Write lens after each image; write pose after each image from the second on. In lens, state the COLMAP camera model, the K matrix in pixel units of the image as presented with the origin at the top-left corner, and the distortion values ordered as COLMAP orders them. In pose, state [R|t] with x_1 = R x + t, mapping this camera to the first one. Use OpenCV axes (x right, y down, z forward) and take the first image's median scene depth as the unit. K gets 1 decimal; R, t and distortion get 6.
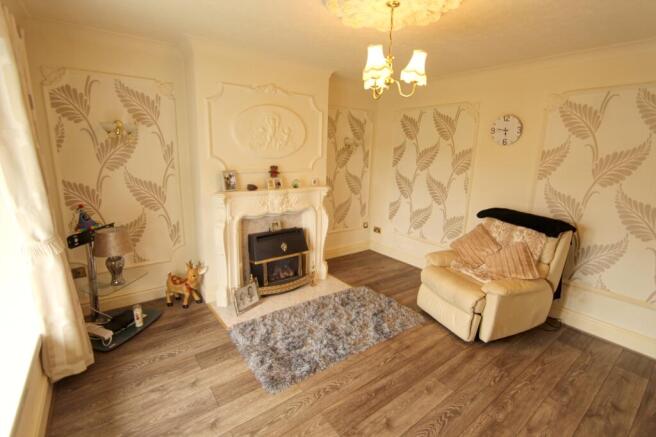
lens RADIAL K [[309.7, 0, 328.6], [0, 309.7, 214.6], [0, 0, 1]] dist [-0.004836, -0.000327]
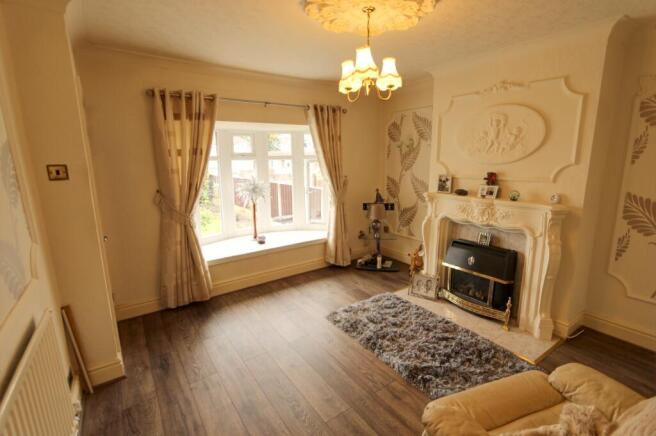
lens RADIAL K [[309.7, 0, 328.6], [0, 309.7, 214.1], [0, 0, 1]] dist [-0.004836, -0.000327]
pose [[-0.039838, 0.156671, -0.986847, 0.783666], [-0.198538, 0.966698, 0.161487, -0.096186], [0.979283, 0.202360, -0.007406, 0.594877]]
